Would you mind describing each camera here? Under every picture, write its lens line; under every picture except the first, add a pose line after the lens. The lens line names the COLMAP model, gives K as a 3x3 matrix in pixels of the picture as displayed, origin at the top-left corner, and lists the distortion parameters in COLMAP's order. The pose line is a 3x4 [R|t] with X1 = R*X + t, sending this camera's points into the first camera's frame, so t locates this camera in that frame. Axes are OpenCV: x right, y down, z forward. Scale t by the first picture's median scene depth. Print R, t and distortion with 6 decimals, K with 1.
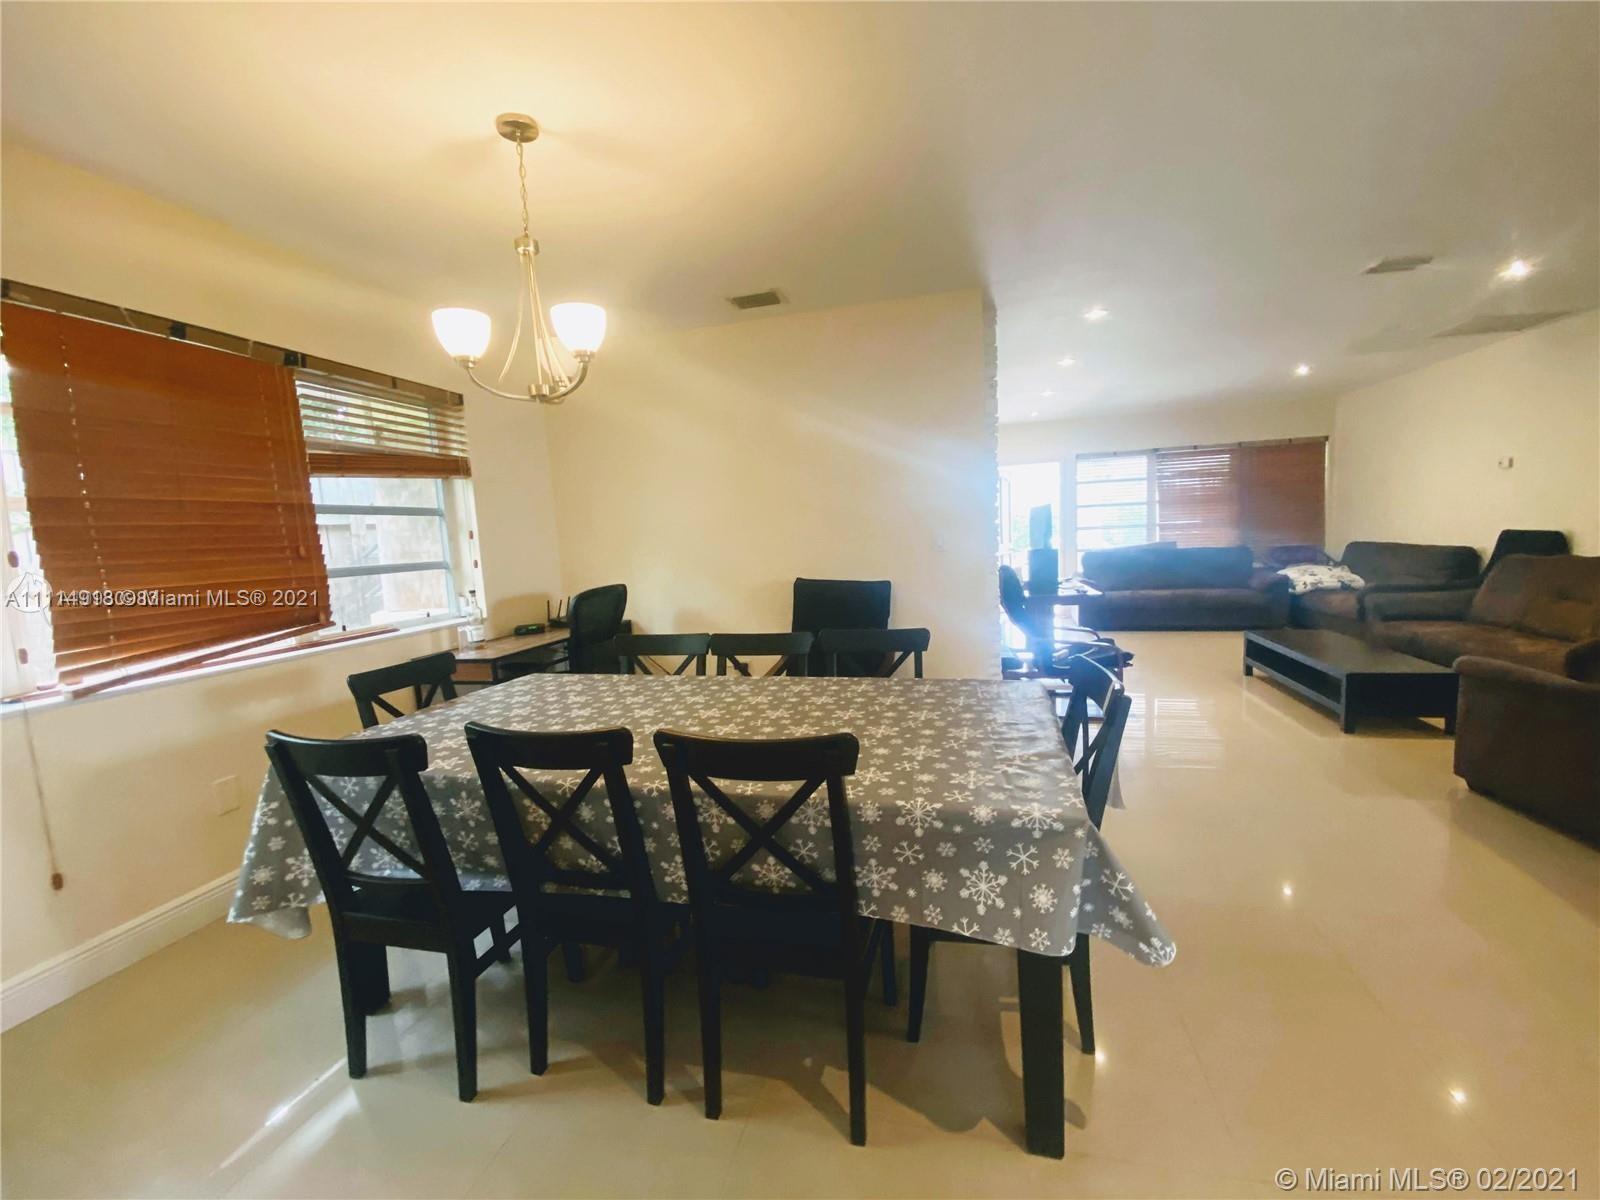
lens RADIAL K [[651.4, 0, 800.0], [0, 651.4, 600.0], [0, 0, 1]] dist [0.017563, -0.020213]
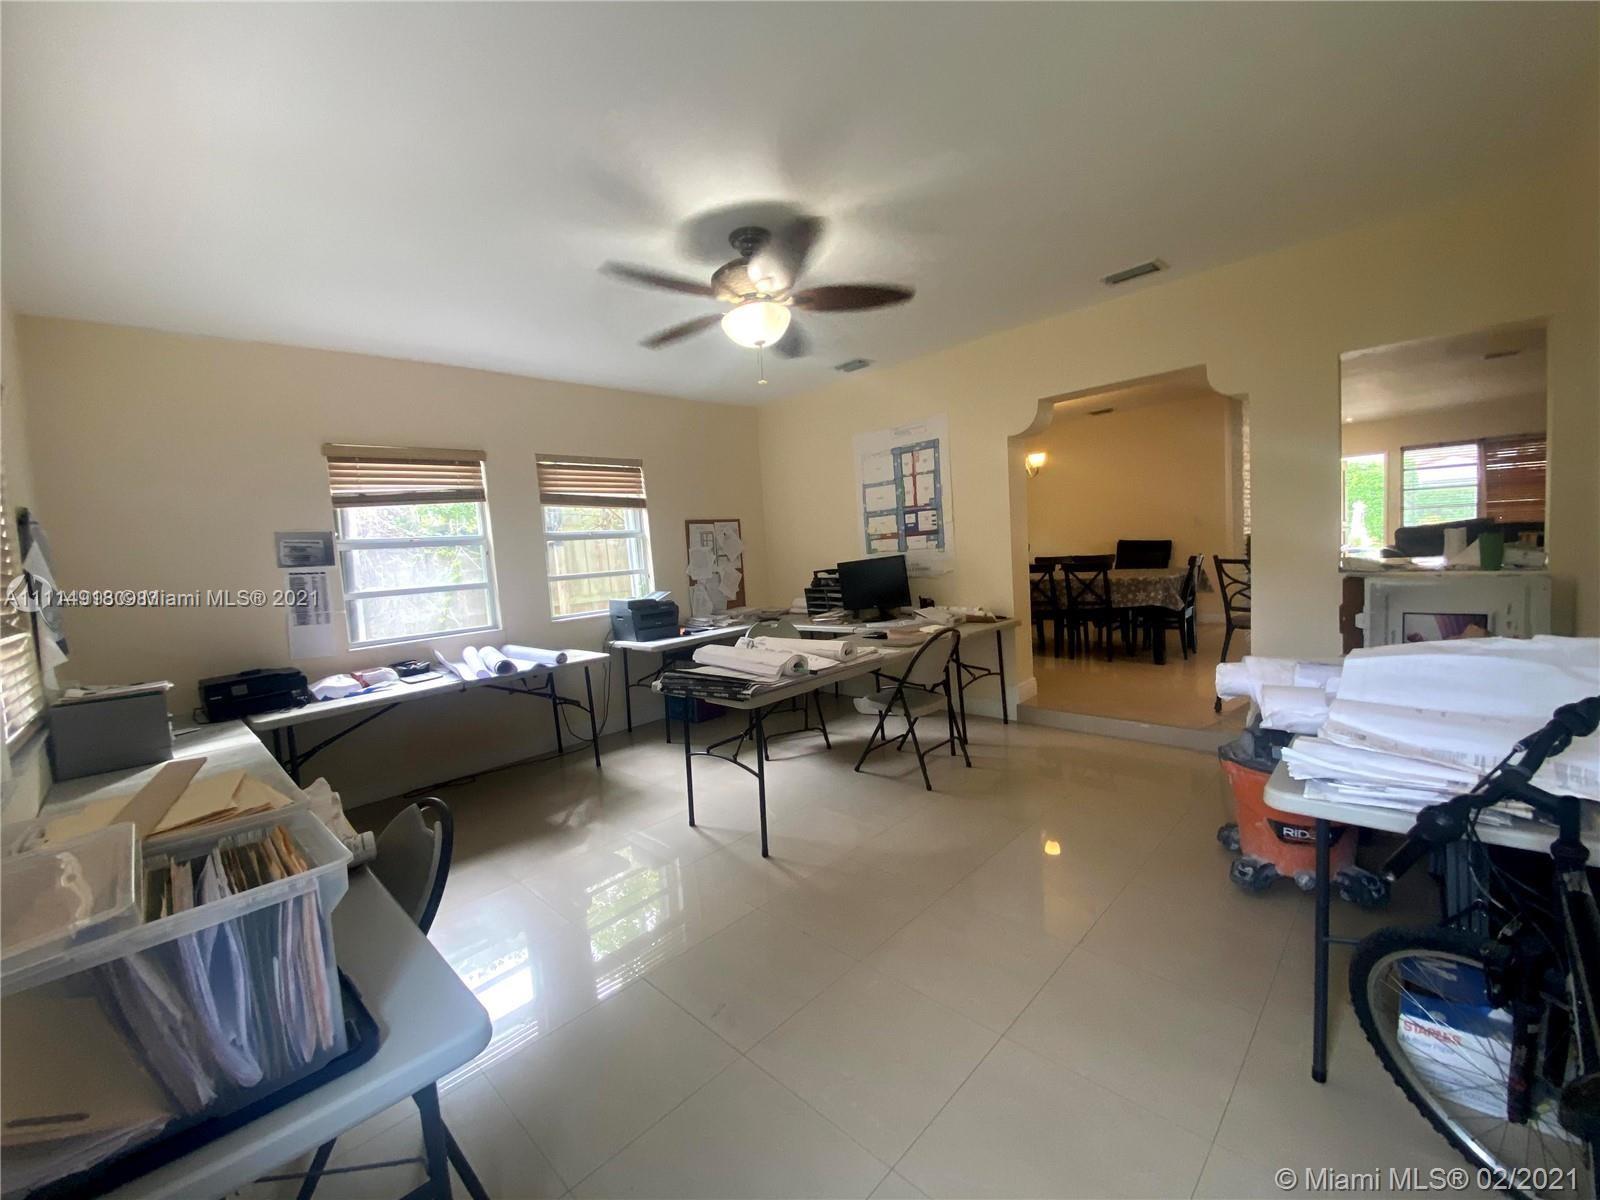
lens RADIAL K [[651.4, 0, 800.0], [0, 651.4, 600.0], [0, 0, 1]] dist [0.017563, -0.020213]
pose [[0.863839, 0.032880, -0.502694, 0.096304], [-0.027398, 0.999457, 0.018291, 0.085081], [0.503022, -0.002027, 0.864271, -0.746824]]
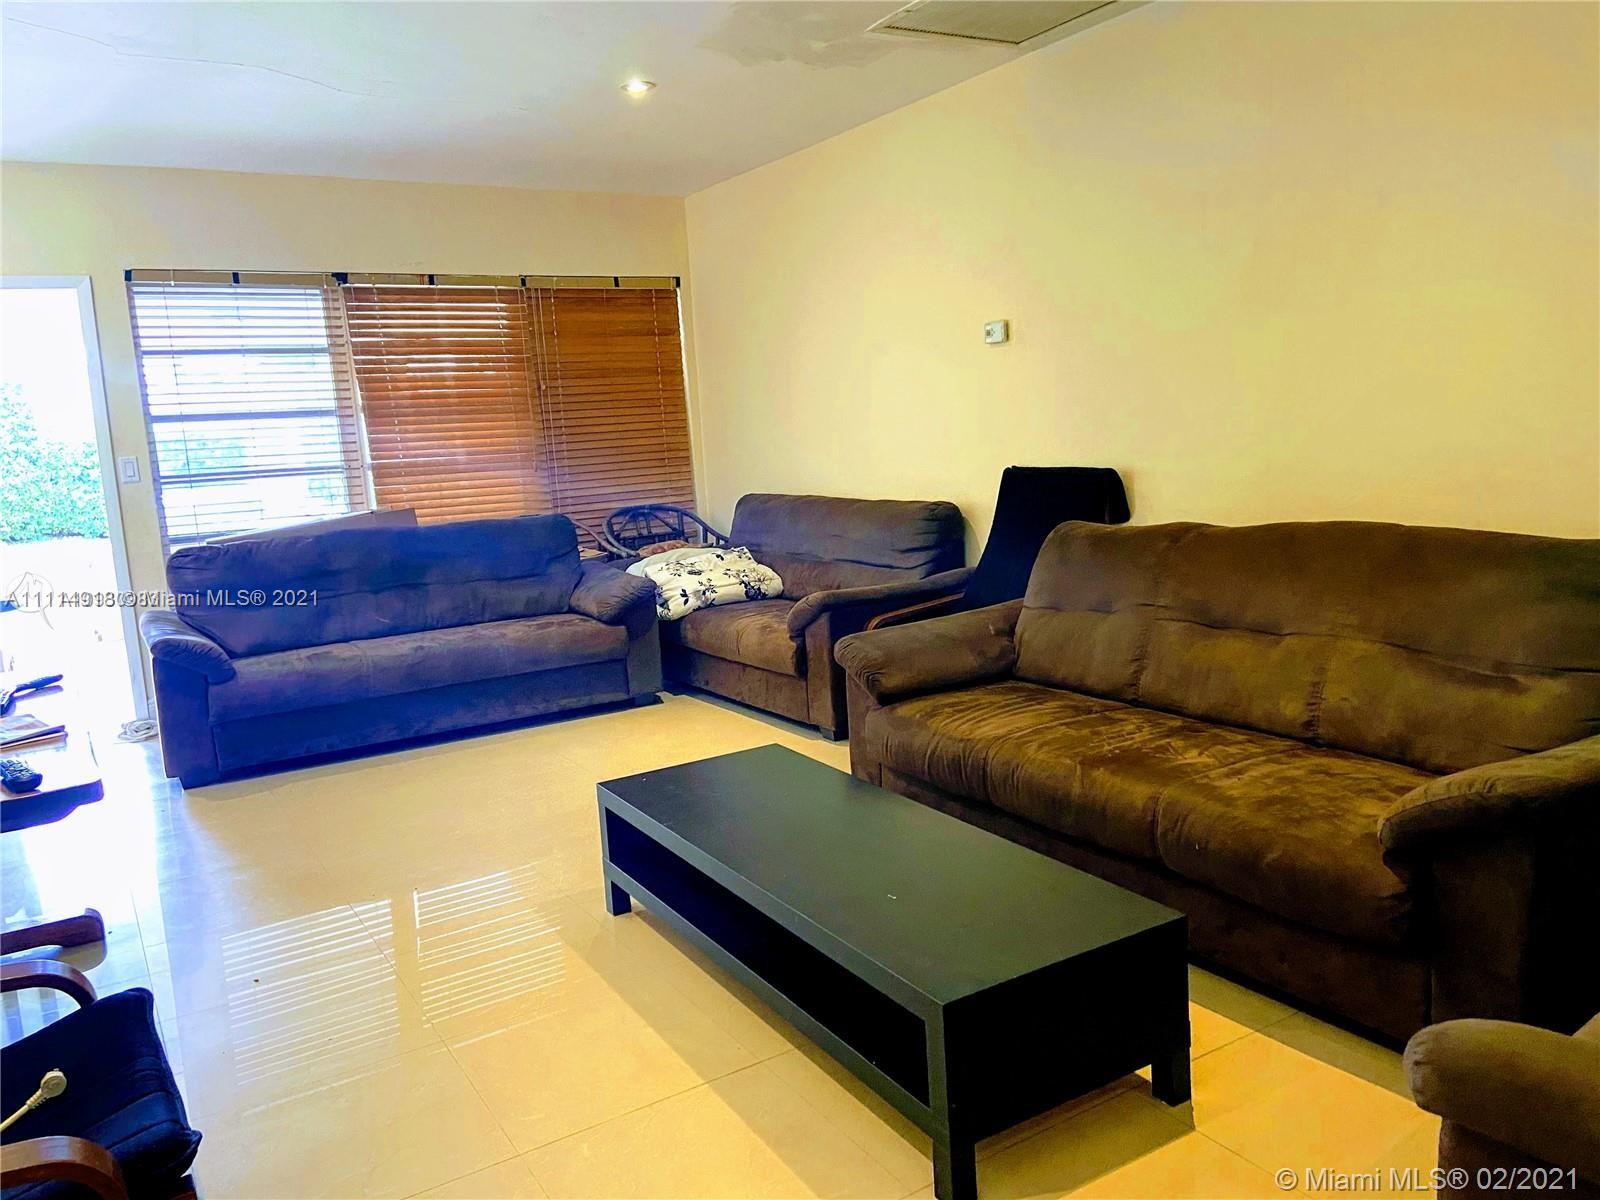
lens RADIAL K [[1219.2, 0, 800.0], [0, 1219.2, 600.0], [0, 0, 1]] dist [0.114799, -0.000630]
pose [[0.697980, -0.097564, 0.709441, 0.225839], [0.099236, 0.994295, 0.039105, -0.045365], [-0.709209, 0.043108, 0.703680, 0.344130]]
